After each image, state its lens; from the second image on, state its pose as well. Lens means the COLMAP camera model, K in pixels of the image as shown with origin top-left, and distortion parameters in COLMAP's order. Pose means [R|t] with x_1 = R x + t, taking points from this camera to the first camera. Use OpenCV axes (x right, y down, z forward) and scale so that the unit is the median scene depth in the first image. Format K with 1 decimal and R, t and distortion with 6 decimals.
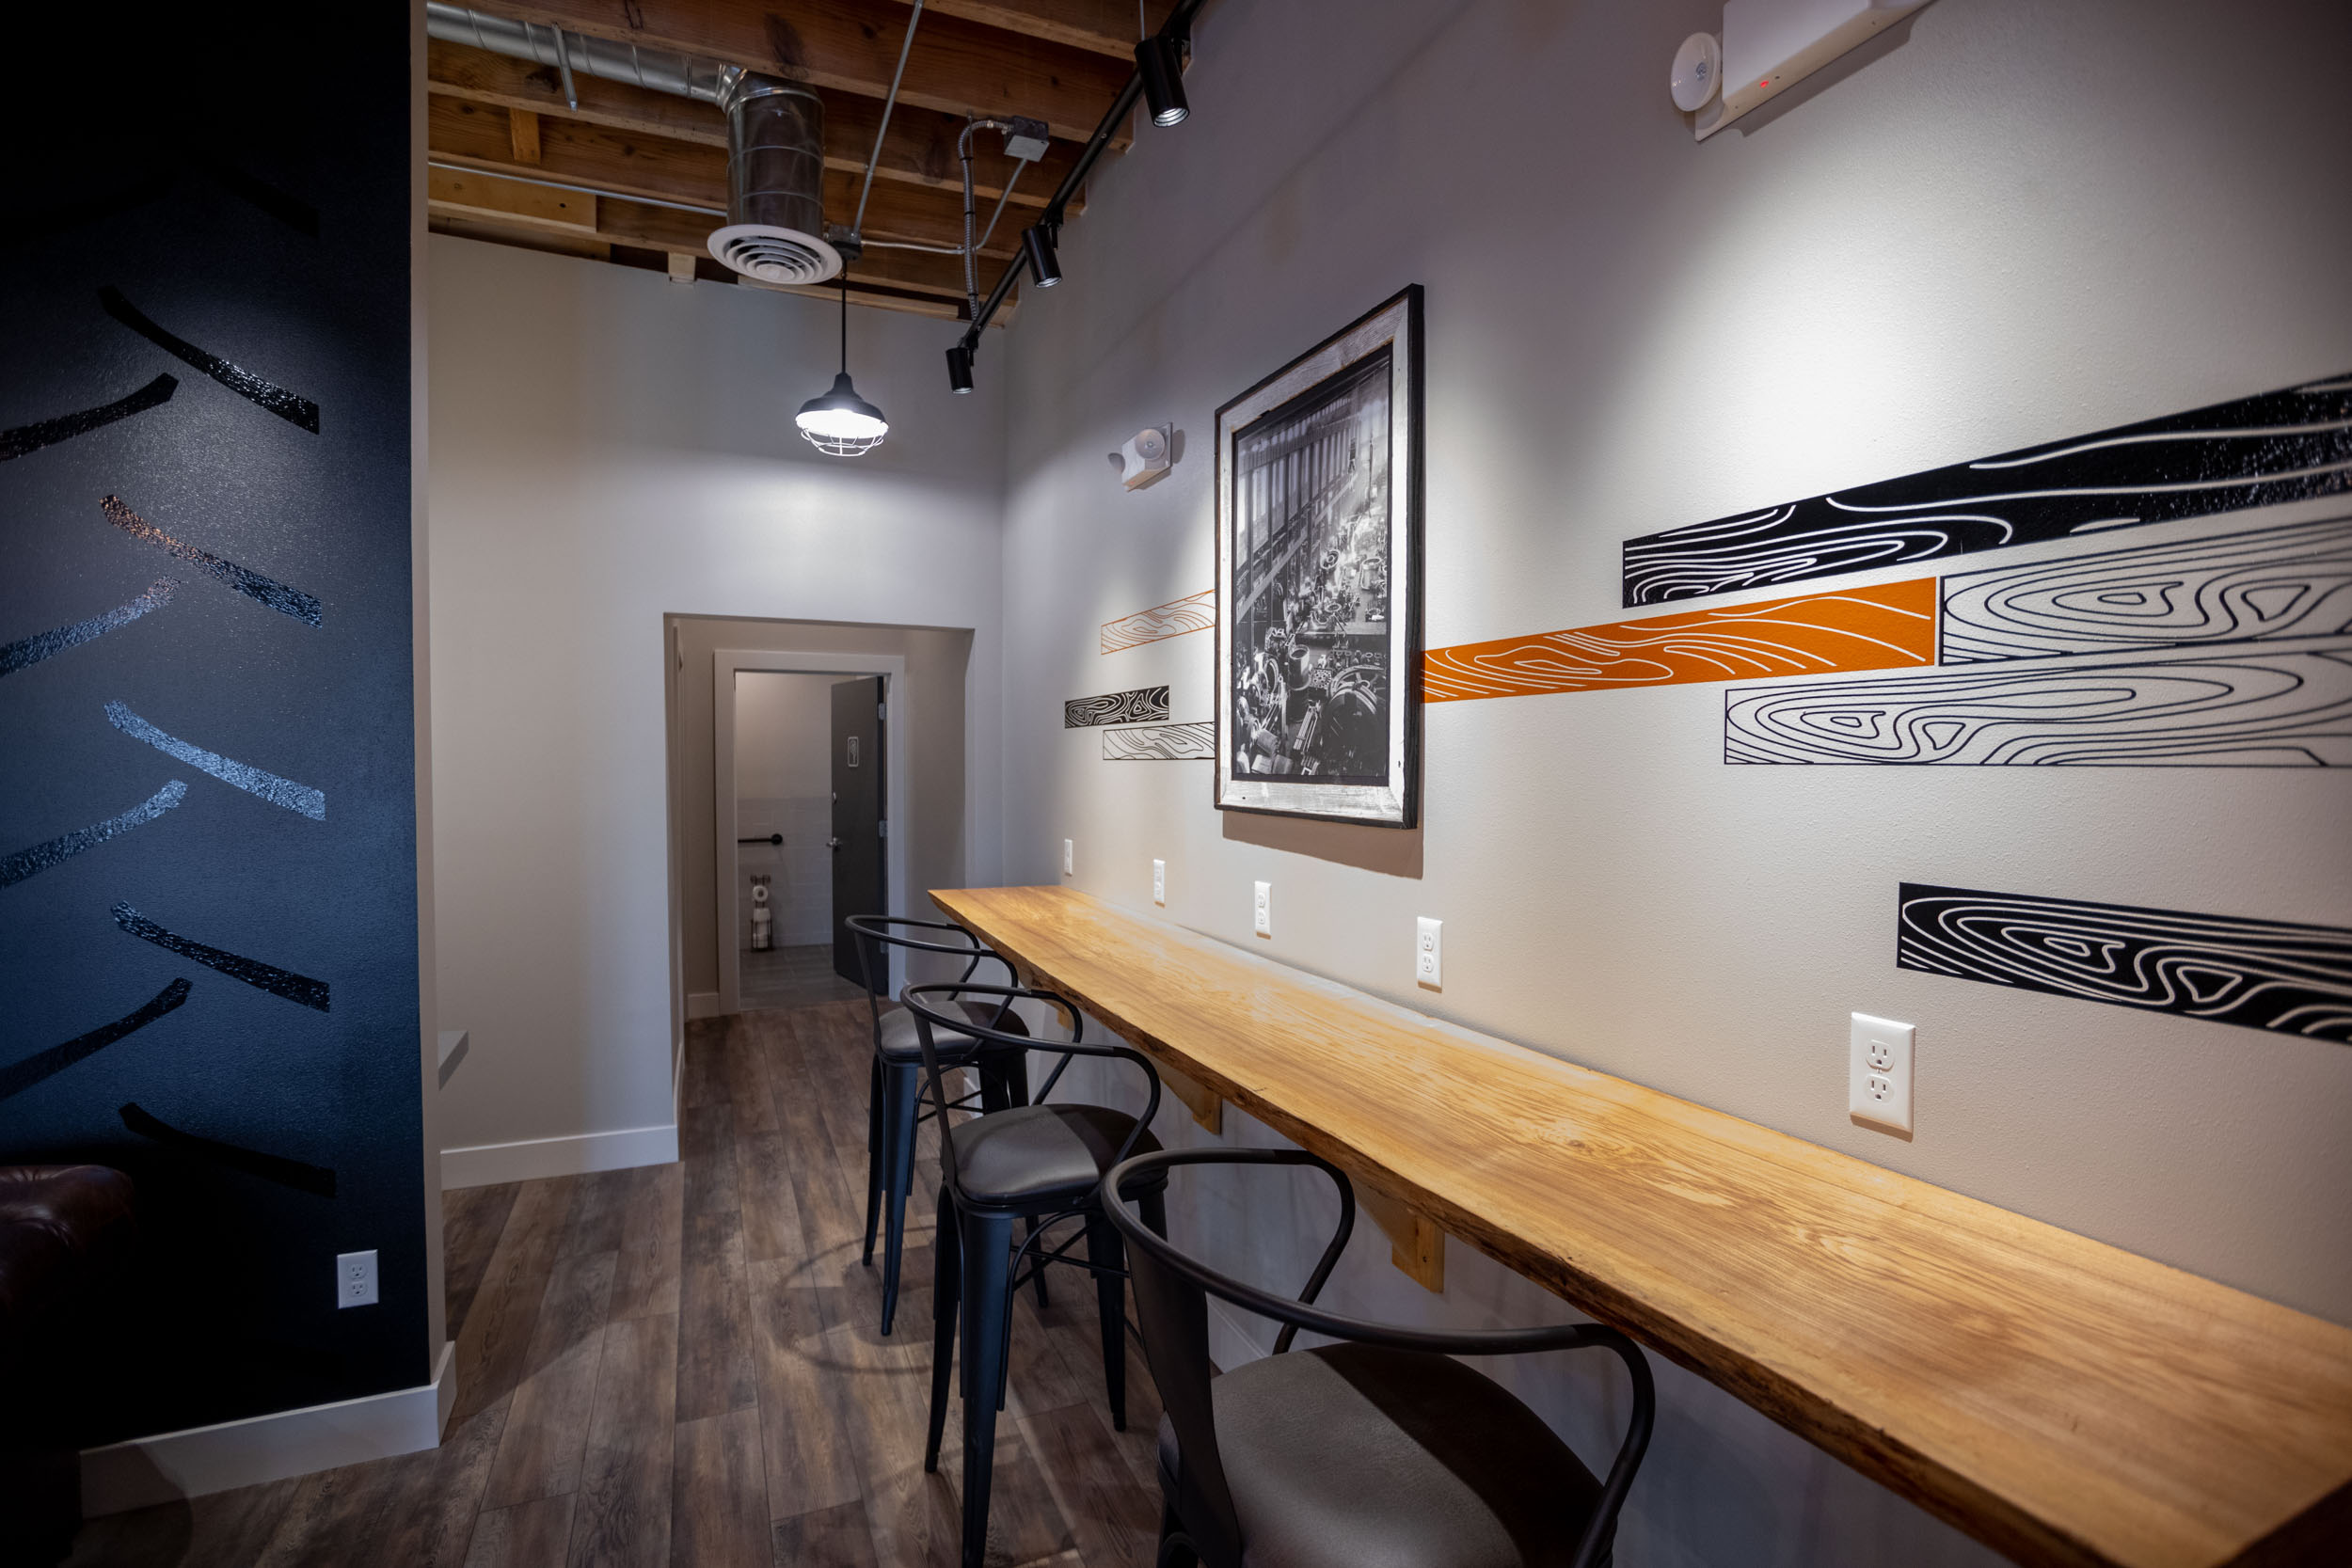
lens RADIAL K [[1076.2, 0, 1165.9], [0, 1076.2, 787.1], [0, 0, 1]] dist [-0.024861, 0.000064]
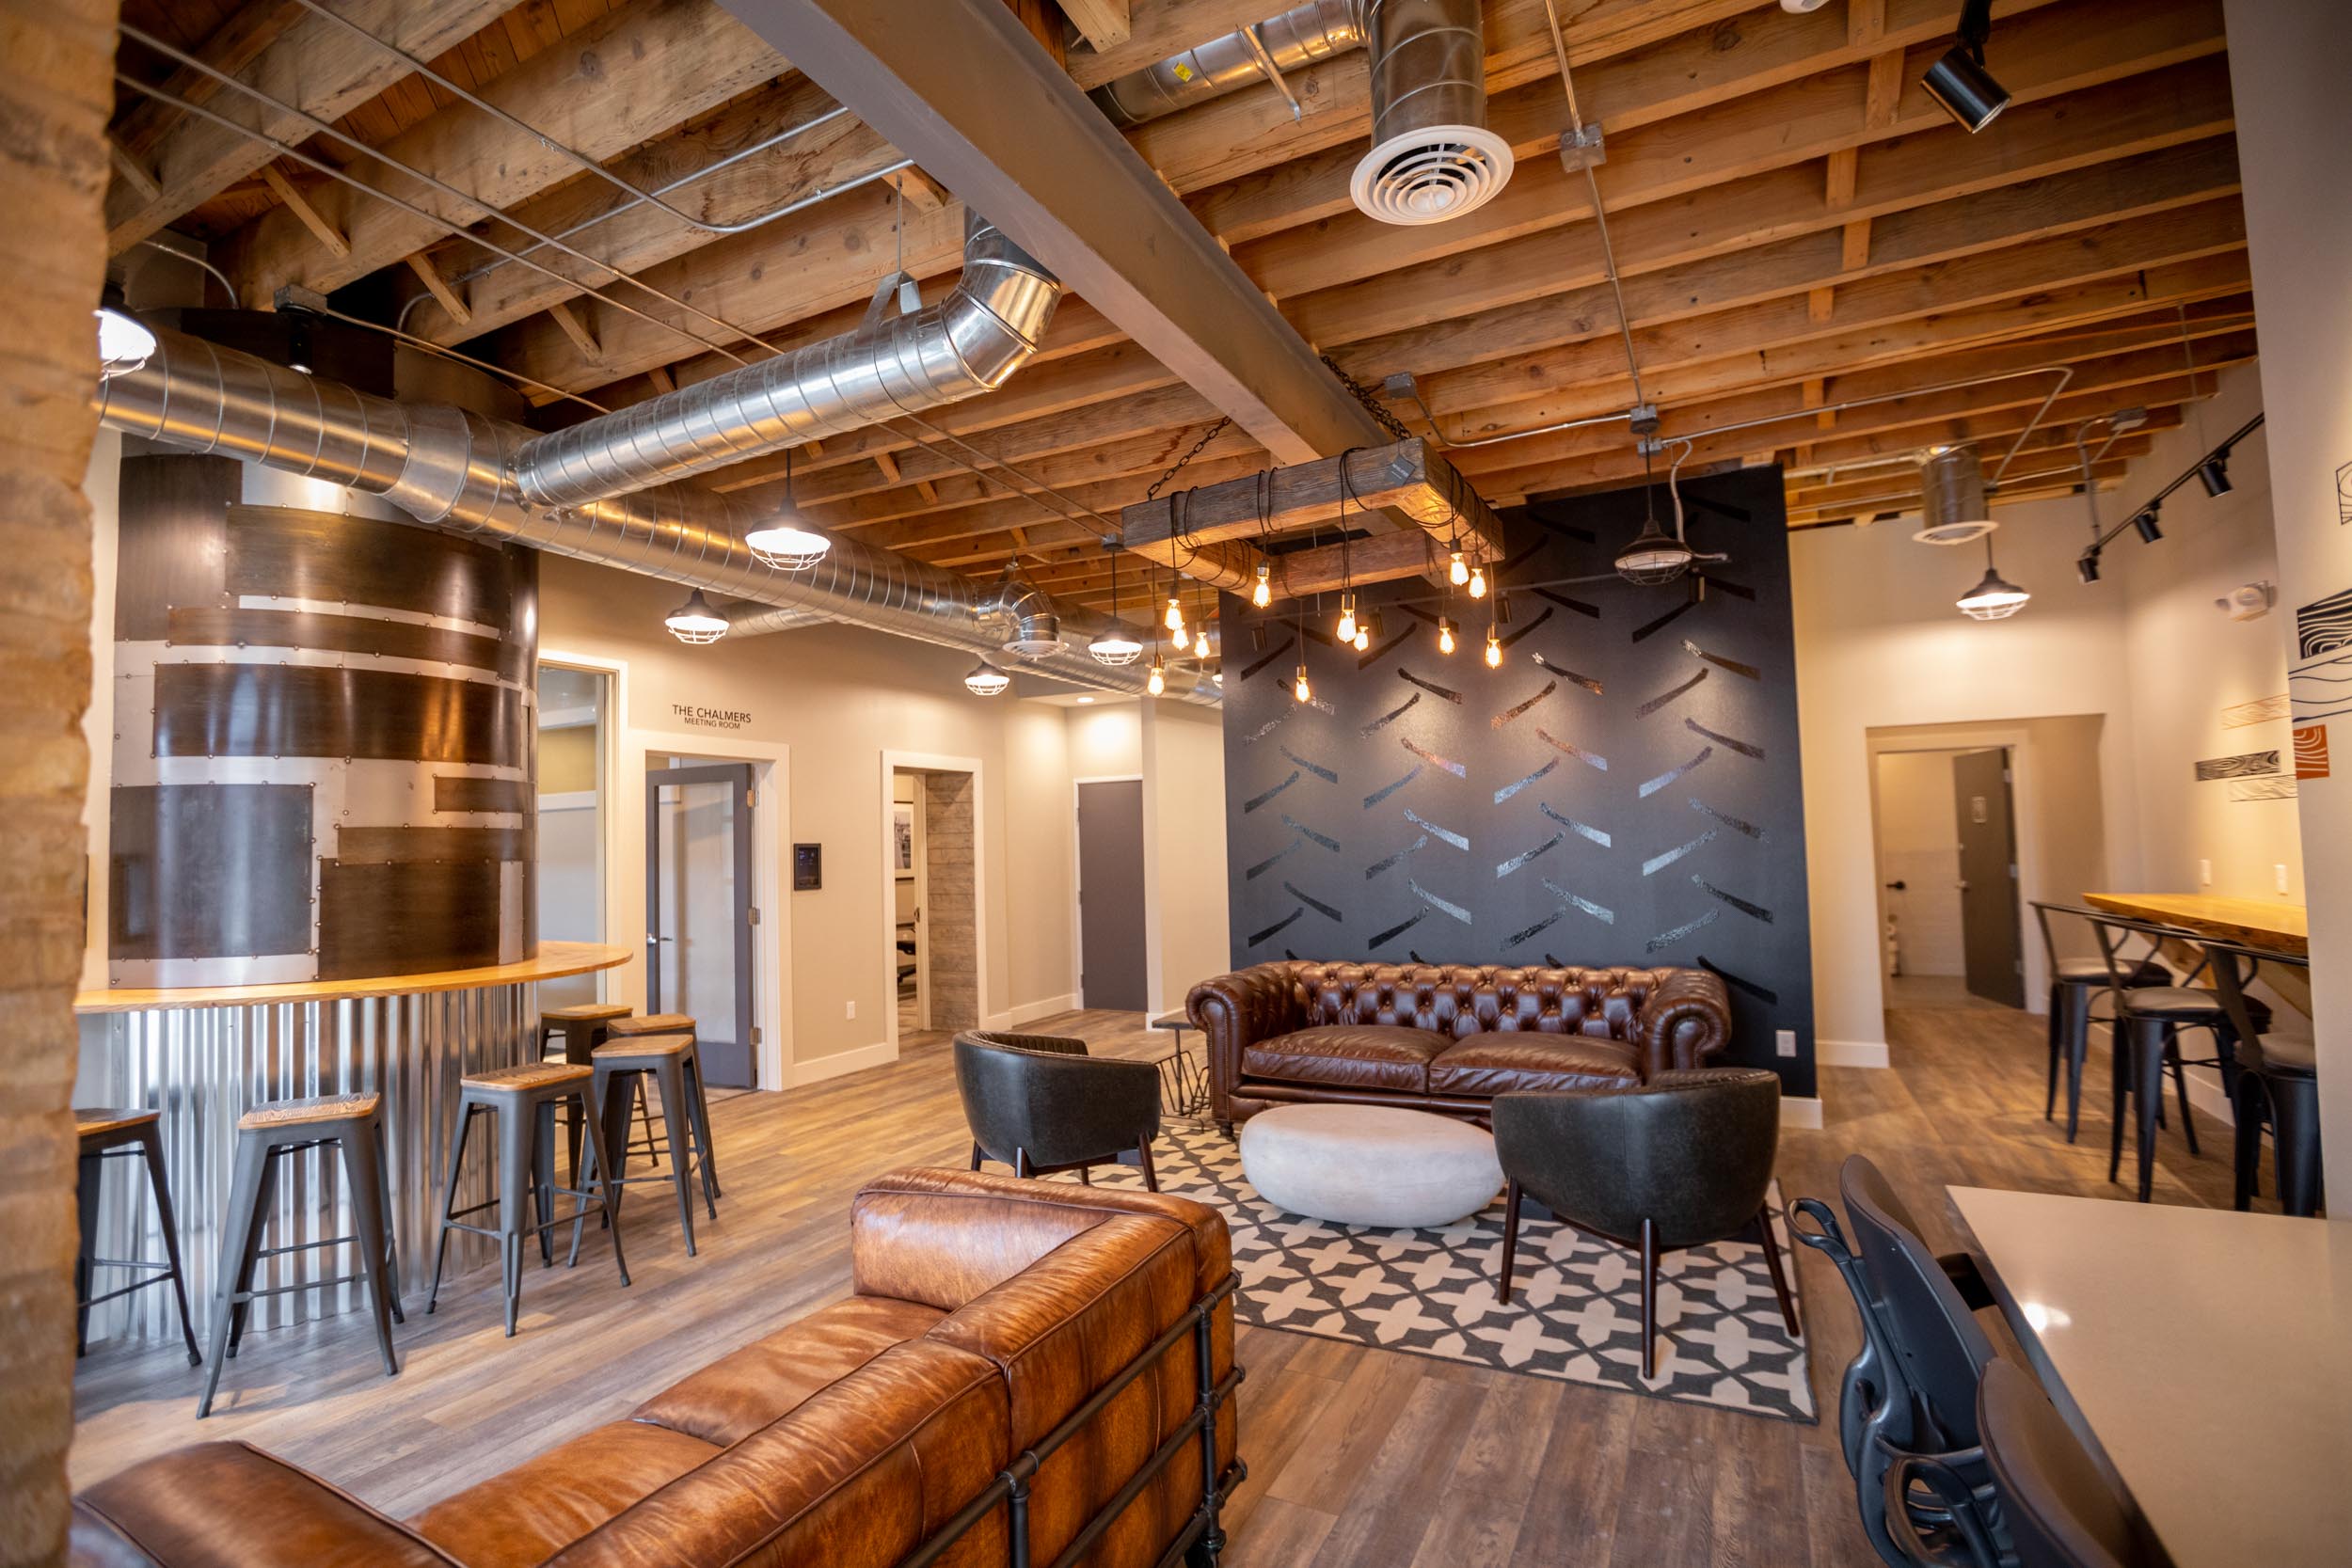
lens RADIAL K [[1048.2, 0, 1122.9], [0, 1048.2, 797.6], [0, 0, 1]] dist [-0.053524, 0.006676]
pose [[0.590137, -0.056061, -0.805355, 0.184451], [0.005758, 0.997853, -0.065241, 0.065101], [0.807283, 0.033864, 0.589192, -1.358512]]
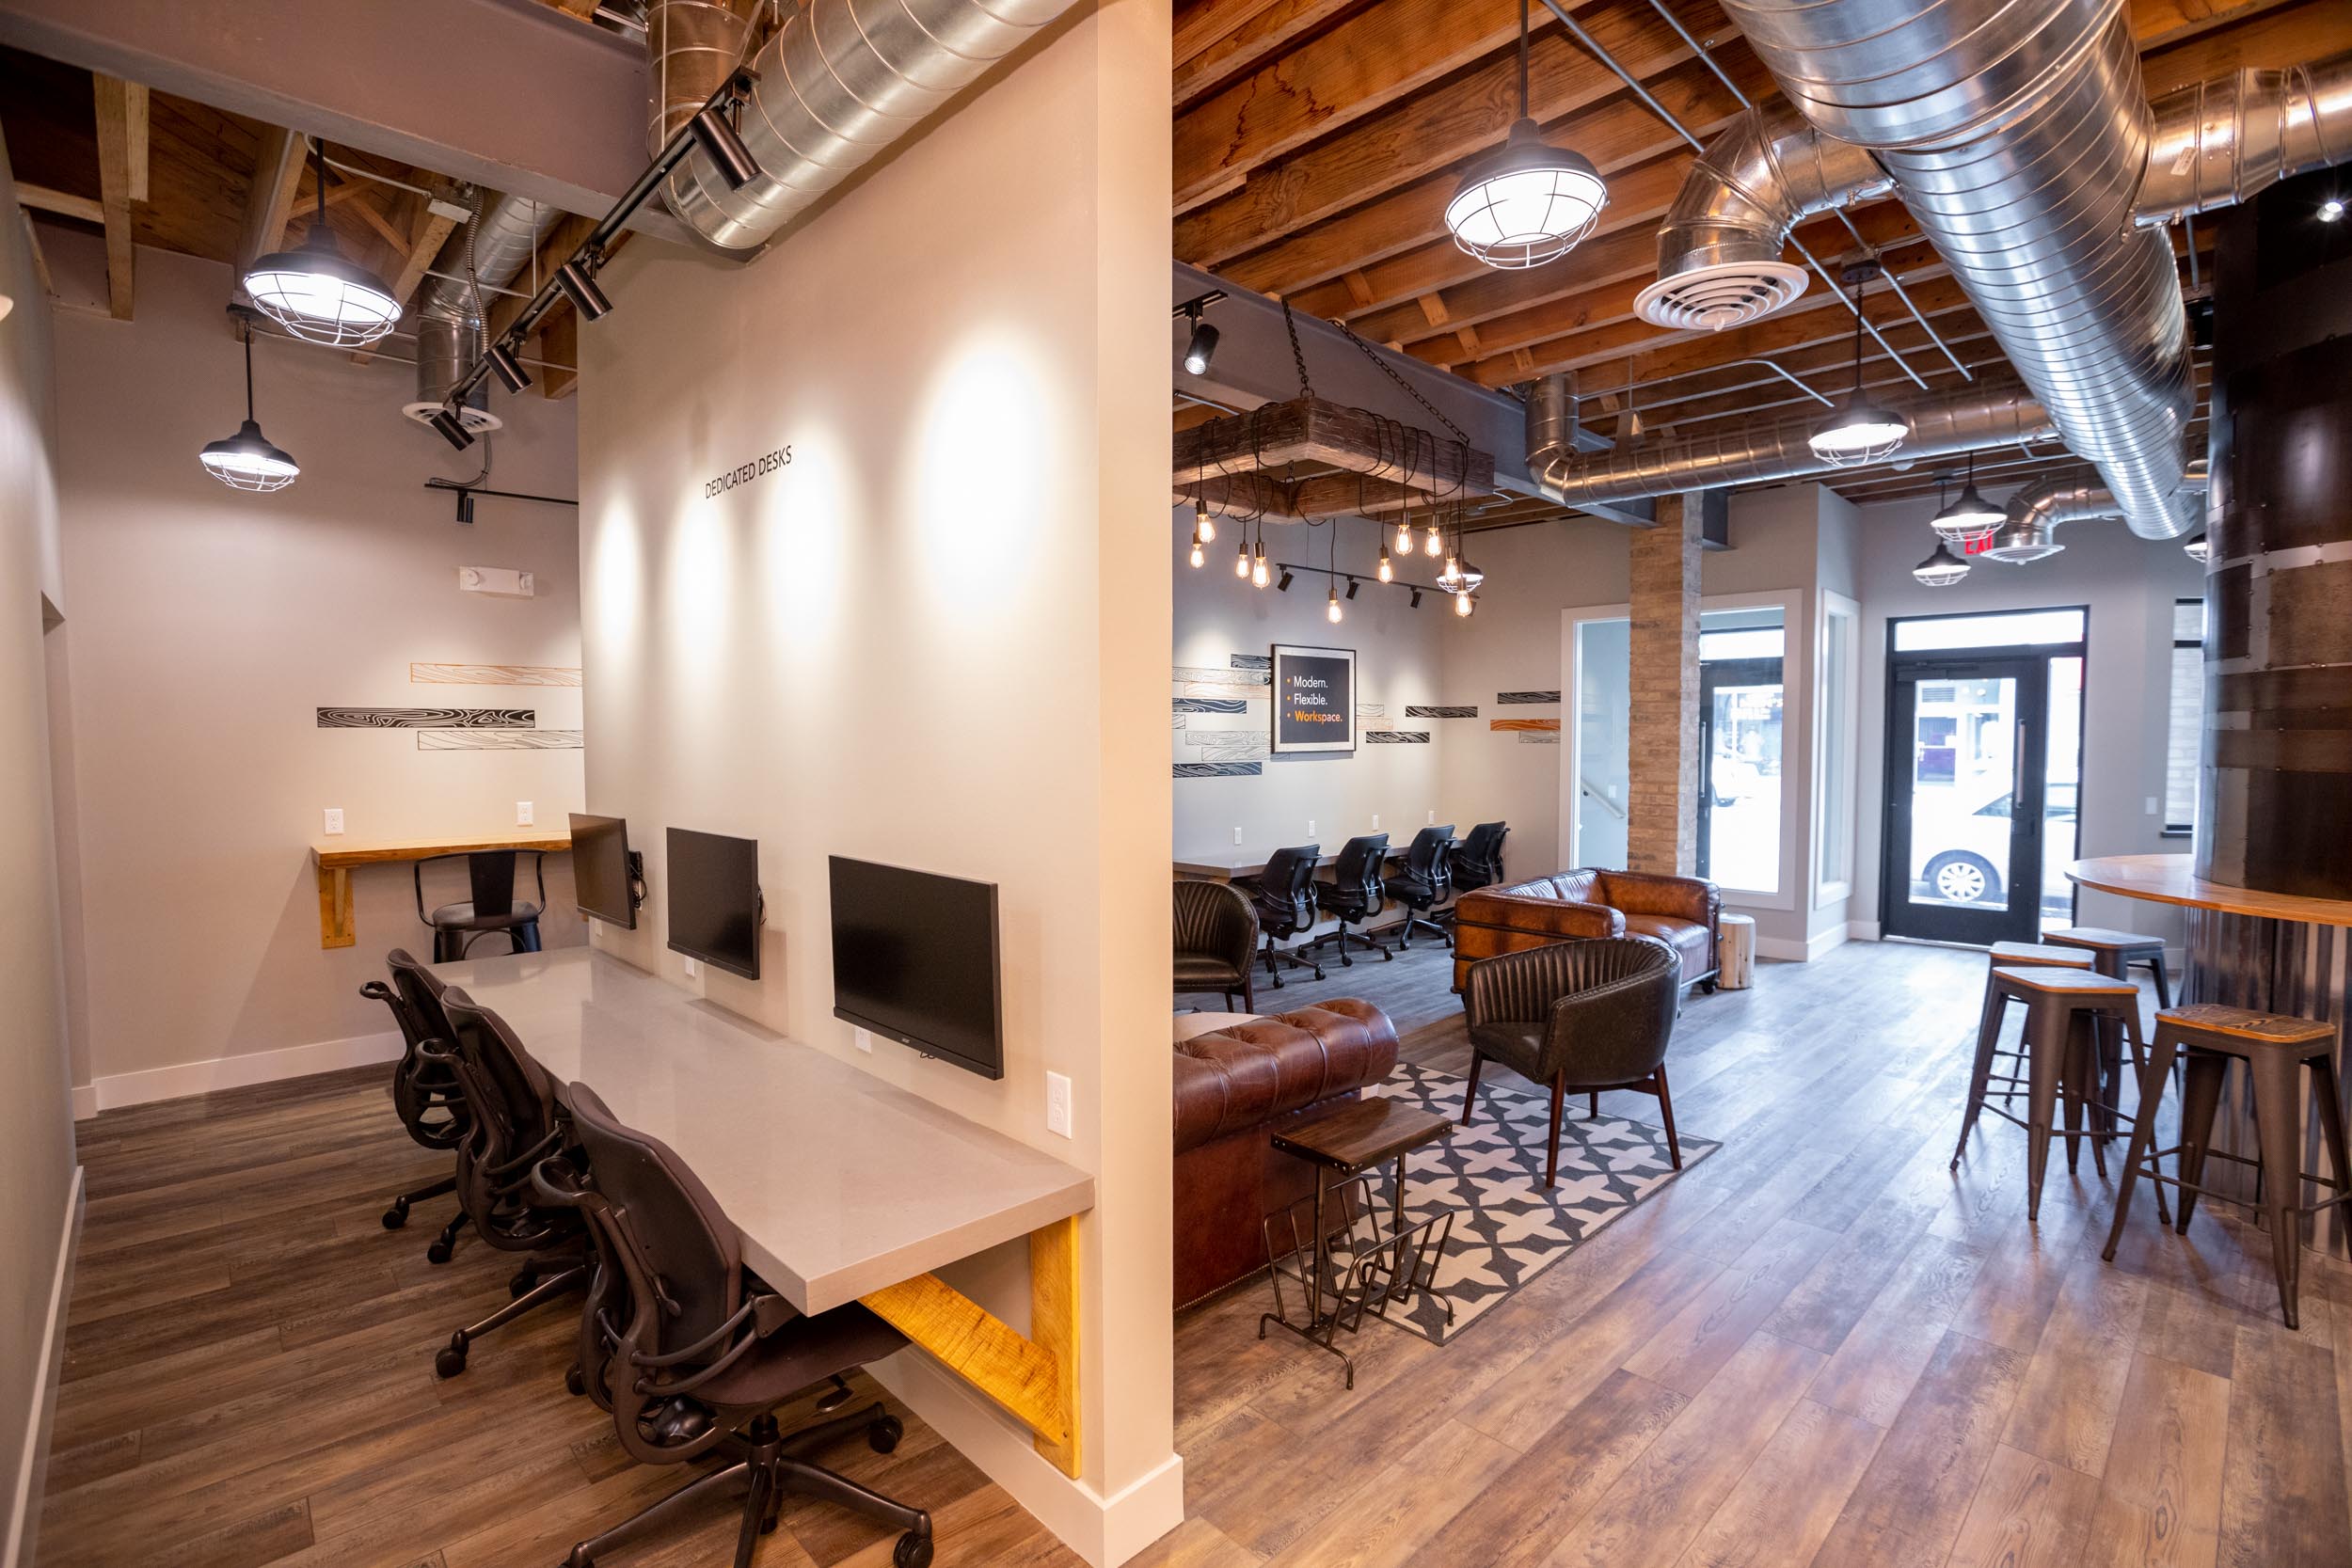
lens RADIAL K [[1076.2, 0, 1165.9], [0, 1076.2, 787.1], [0, 0, 1]] dist [-0.024861, 0.000064]
pose [[-0.337539, -0.047846, 0.940095, -2.557635], [0.024881, 0.997905, 0.059722, -0.049932], [-0.940983, 0.043549, -0.335641, 0.688361]]
